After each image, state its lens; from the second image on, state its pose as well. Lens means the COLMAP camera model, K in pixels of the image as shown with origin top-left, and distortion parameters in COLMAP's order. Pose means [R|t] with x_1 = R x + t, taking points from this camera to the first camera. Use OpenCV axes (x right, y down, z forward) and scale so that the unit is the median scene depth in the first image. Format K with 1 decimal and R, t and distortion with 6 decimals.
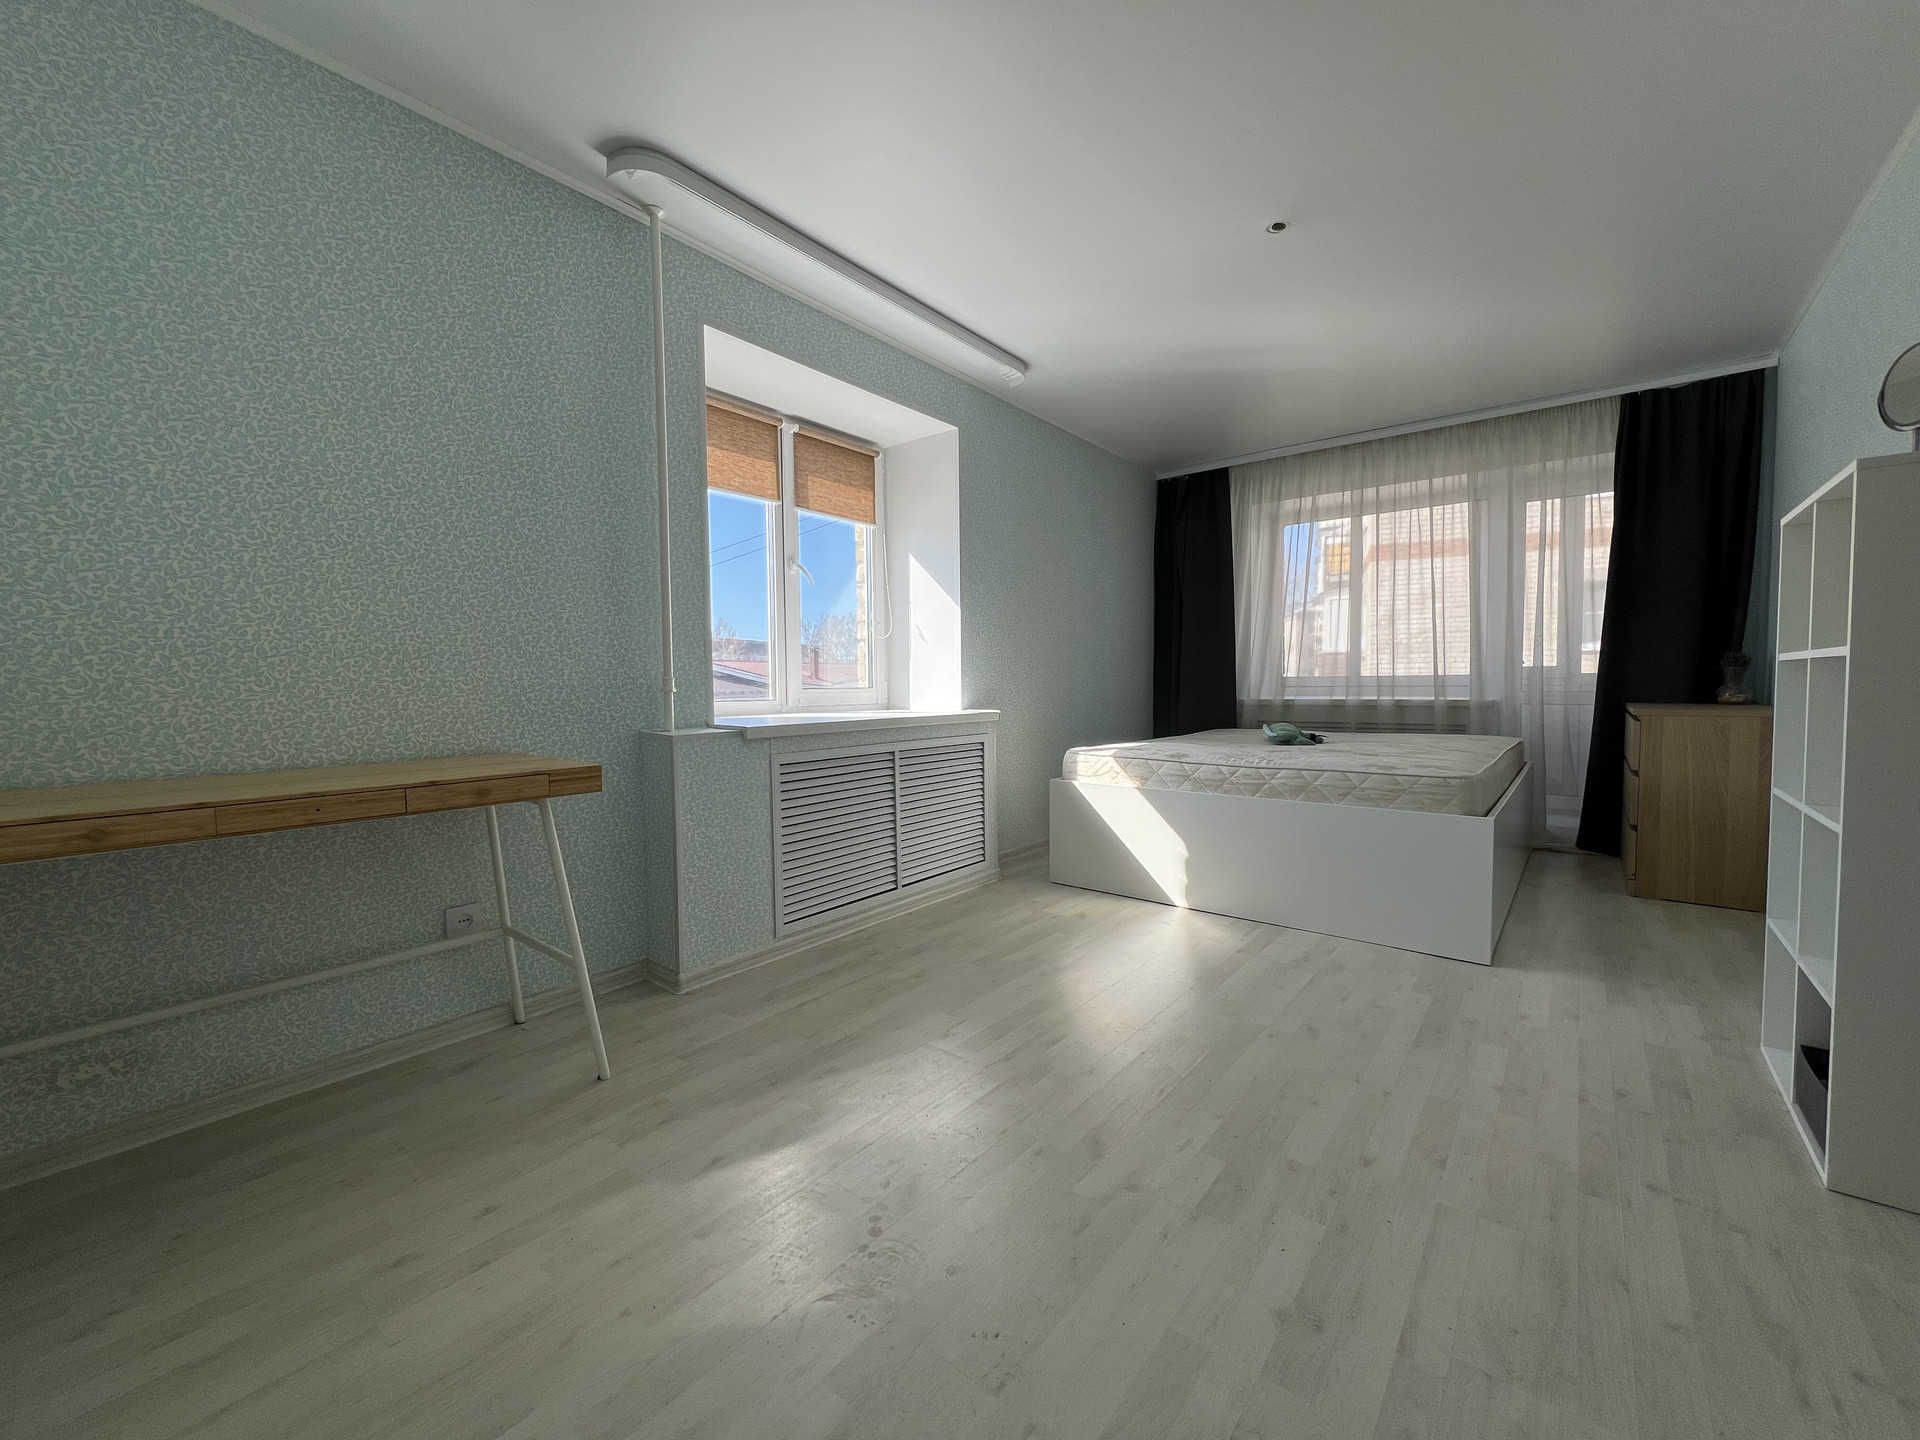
lens RADIAL K [[771.3, 0, 960.0], [0, 771.3, 720.0], [0, 0, 1]] dist [0.000106, 0.000396]
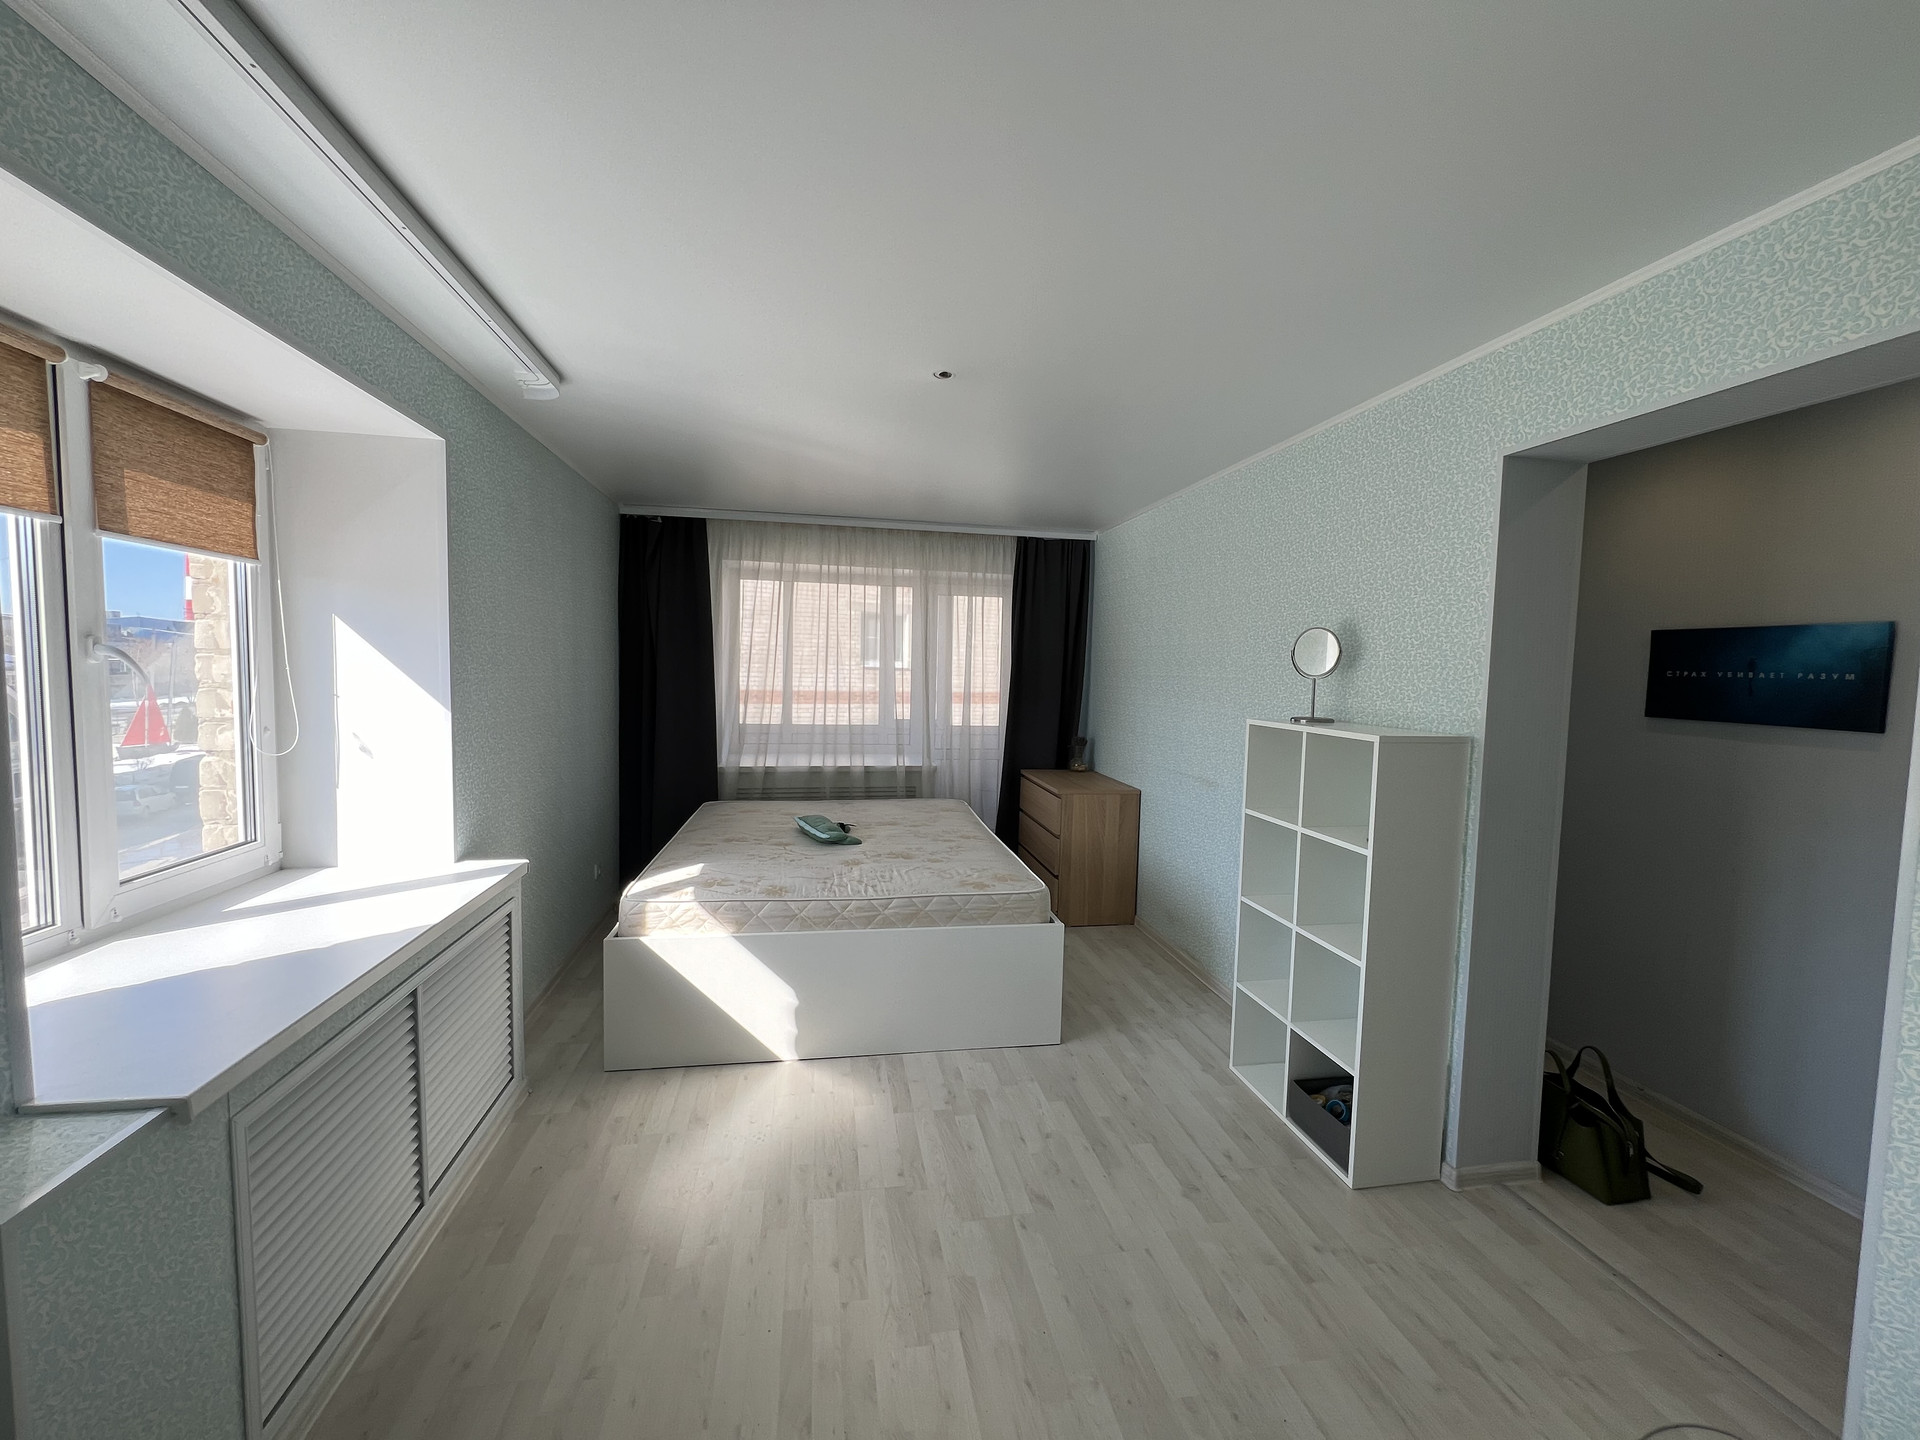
lens RADIAL K [[760.2, 0, 964.8], [0, 760.2, 715.5], [0, 0, 1]] dist [-0.001175, -0.000095]
pose [[0.645020, -0.021682, 0.763858, -0.226123], [0.003895, 0.999678, 0.025087, -0.164723], [-0.764156, -0.013207, 0.644896, 0.249537]]
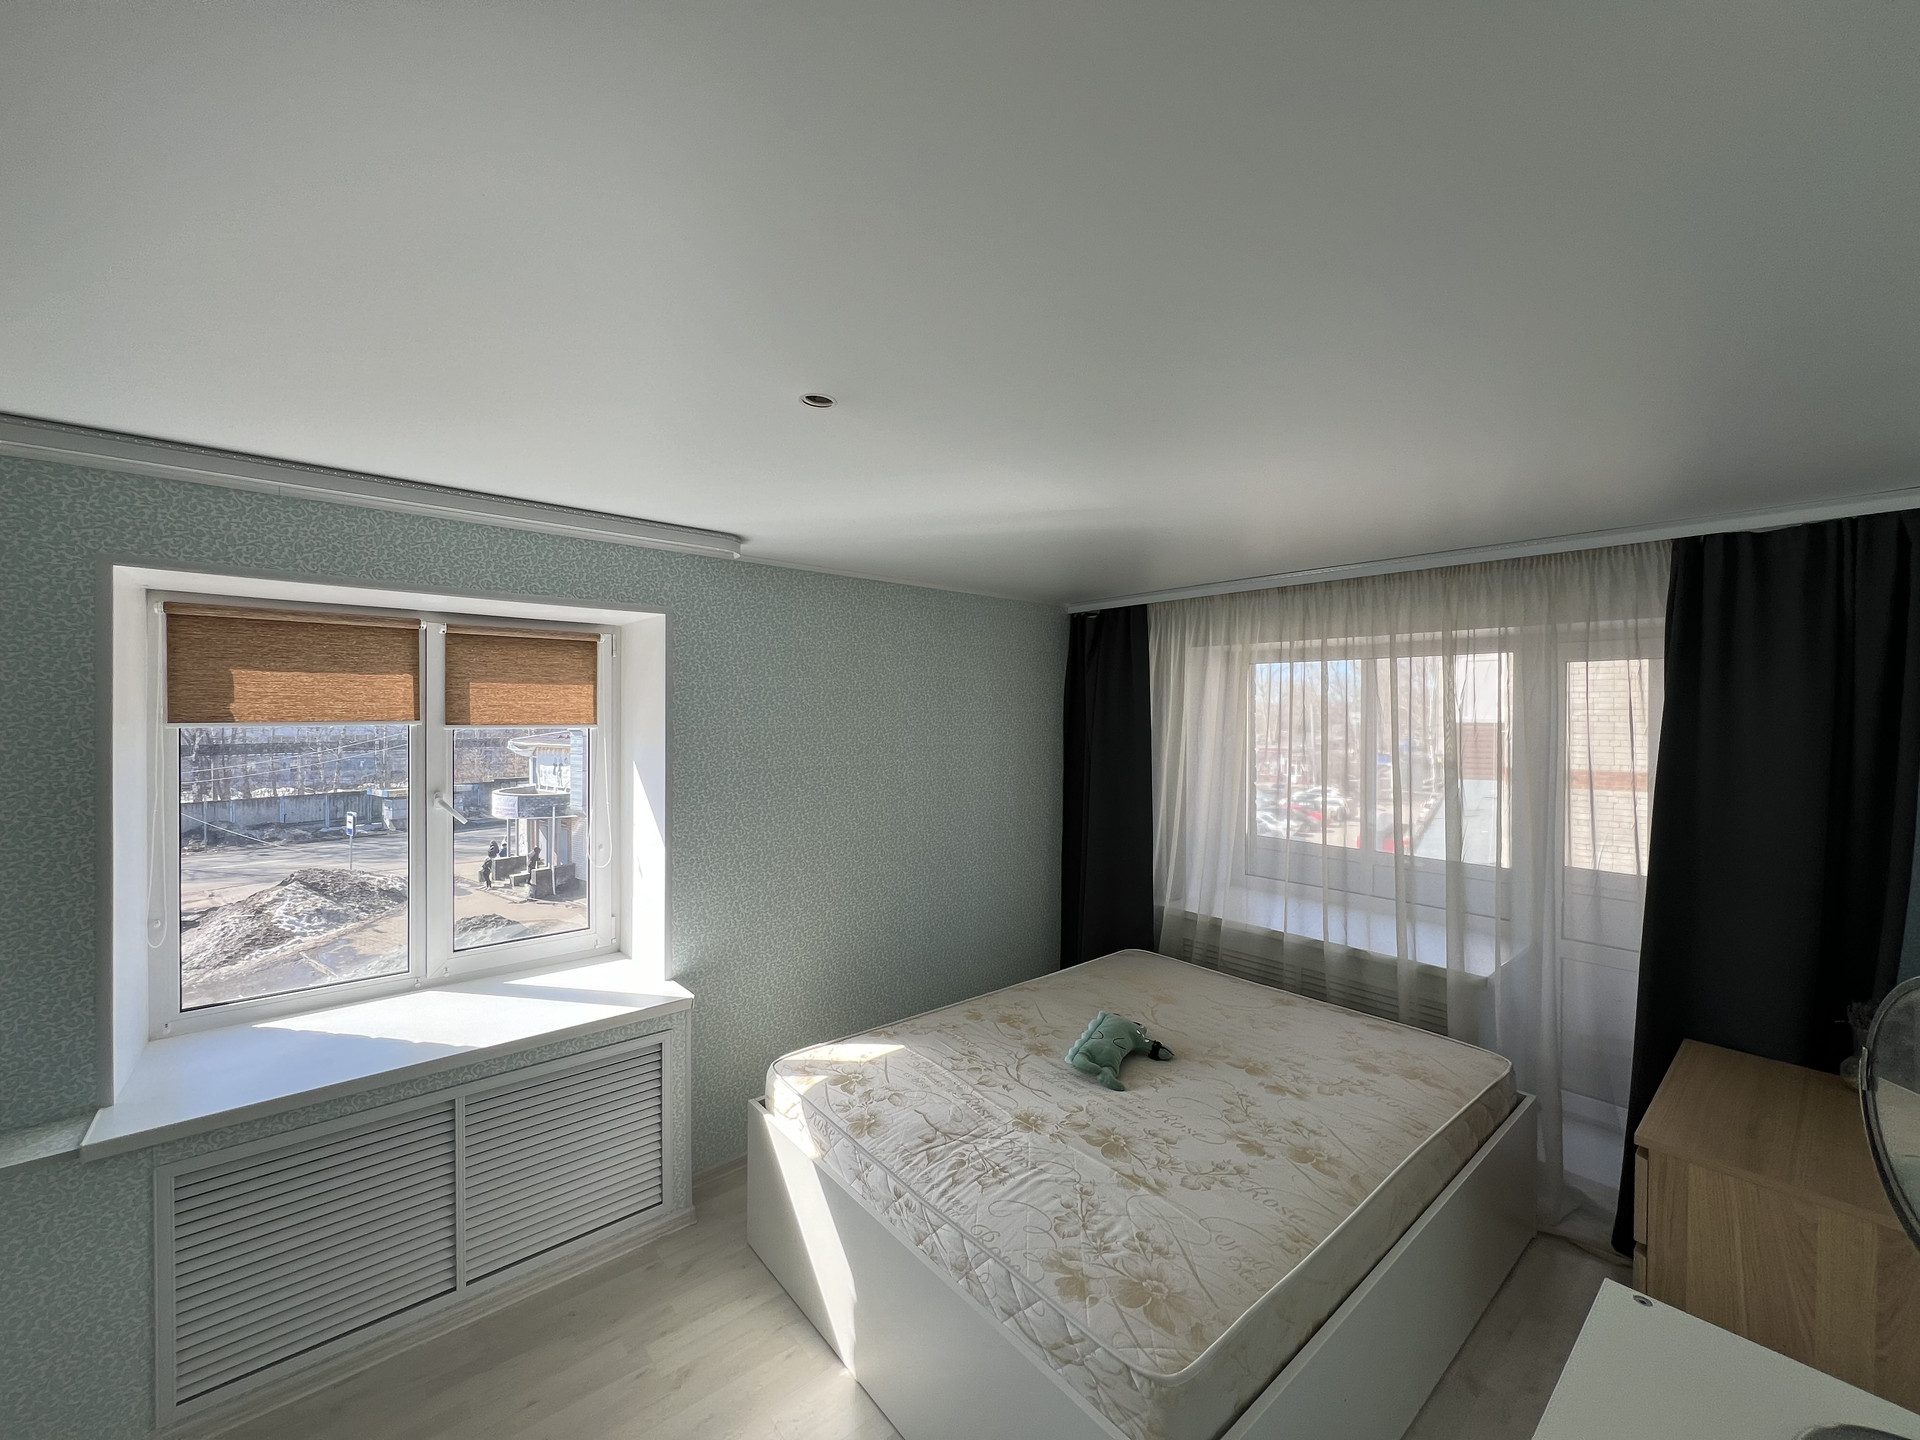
lens RADIAL K [[764.0, 0, 958.4], [0, 764.0, 716.8], [0, 0, 1]] dist [-0.002798, -0.000002]
pose [[0.983709, 0.017965, -0.178869, 0.440624], [-0.025078, 0.998979, -0.037586, -0.265760], [0.178011, 0.041460, 0.983155, 0.319402]]
